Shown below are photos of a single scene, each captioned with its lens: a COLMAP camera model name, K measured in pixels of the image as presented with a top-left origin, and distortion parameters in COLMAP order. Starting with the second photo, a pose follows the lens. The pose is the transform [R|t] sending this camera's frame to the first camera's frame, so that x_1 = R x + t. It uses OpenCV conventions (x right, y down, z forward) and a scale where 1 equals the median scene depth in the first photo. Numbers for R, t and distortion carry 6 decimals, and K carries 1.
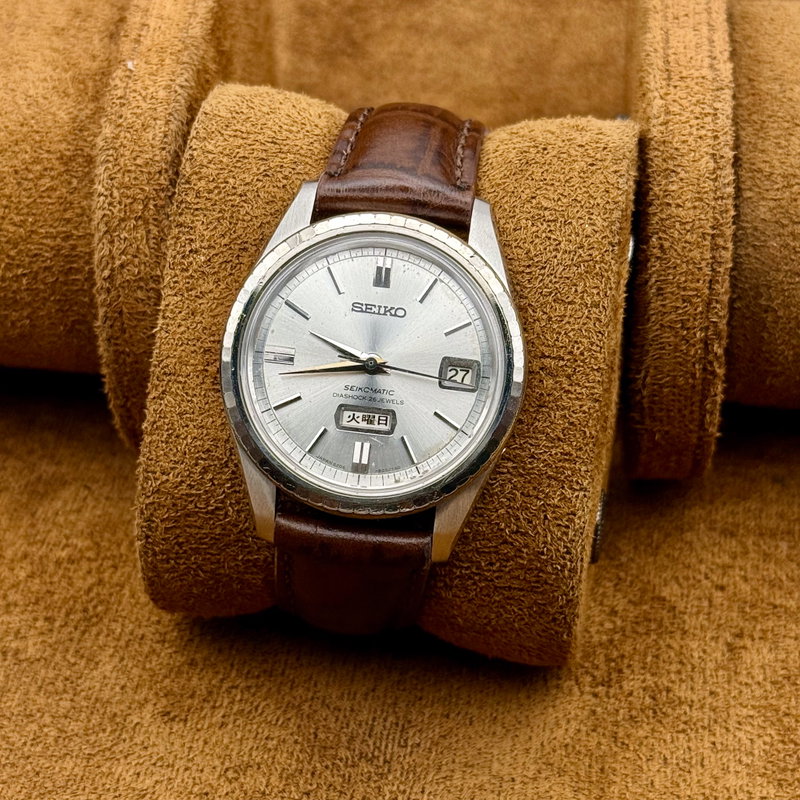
lens RADIAL K [[1915.2, 0, 392.5], [0, 1915.2, 399.8], [0, 0, 1]] dist [0.250625, -0.125615]
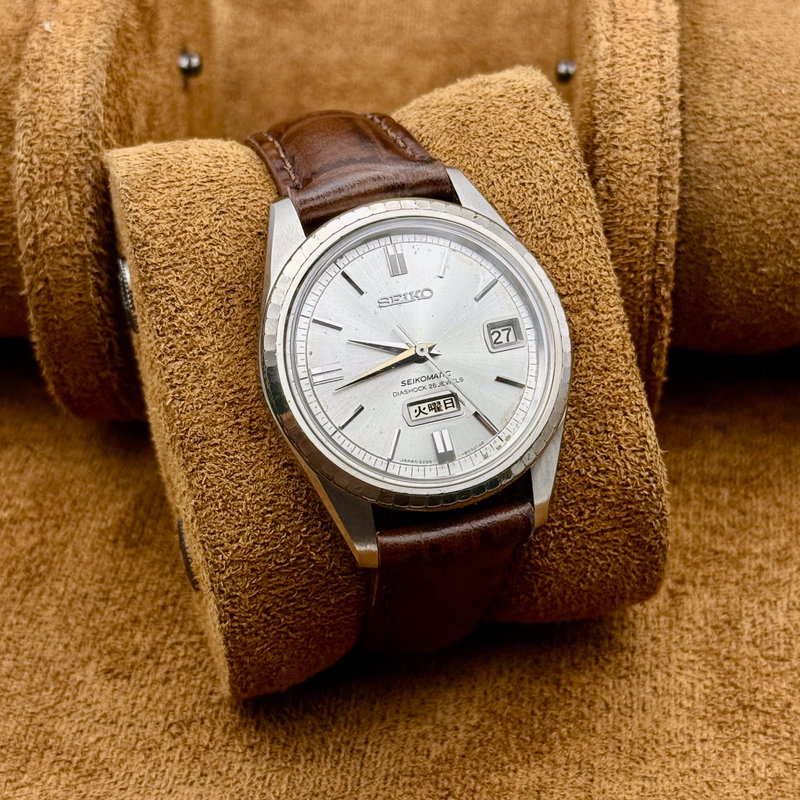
lens RADIAL K [[1915.2, 0, 392.5], [0, 1915.2, 399.8], [0, 0, 1]] dist [0.250625, -0.125615]
pose [[0.904095, -0.314962, 0.288811, -0.298868], [0.333281, 0.942704, -0.015238, 0.013433], [-0.267464, 0.110031, 0.957265, 0.078545]]
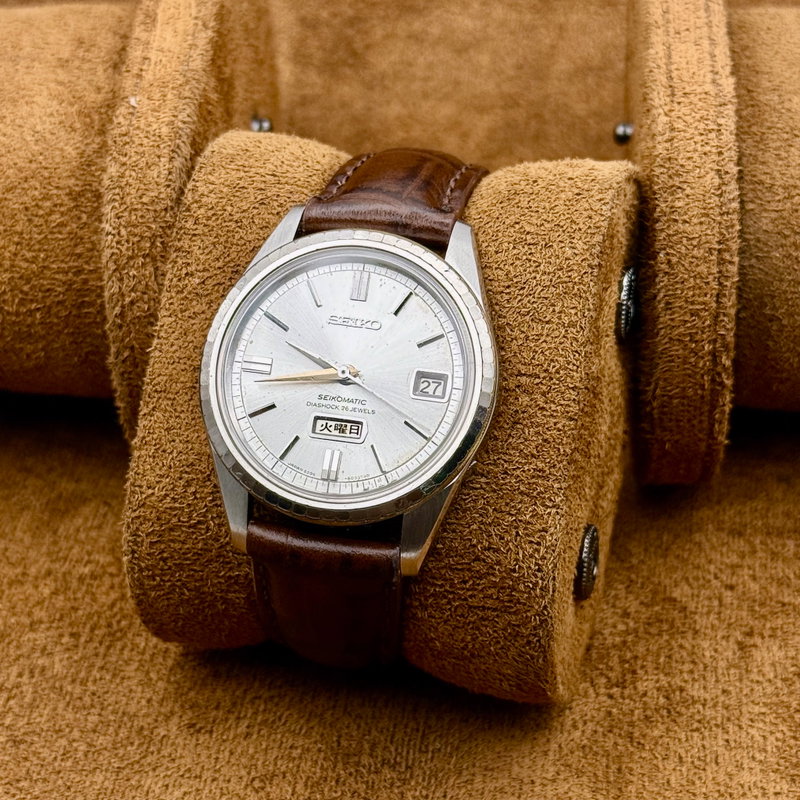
lens RADIAL K [[1915.2, 0, 392.5], [0, 1915.2, 399.8], [0, 0, 1]] dist [0.250625, -0.125615]
pose [[0.993879, 0.017285, -0.109117, 0.120439], [-0.030163, 0.992614, -0.117504, 0.109135], [0.106280, 0.120076, 0.987059, 0.001647]]
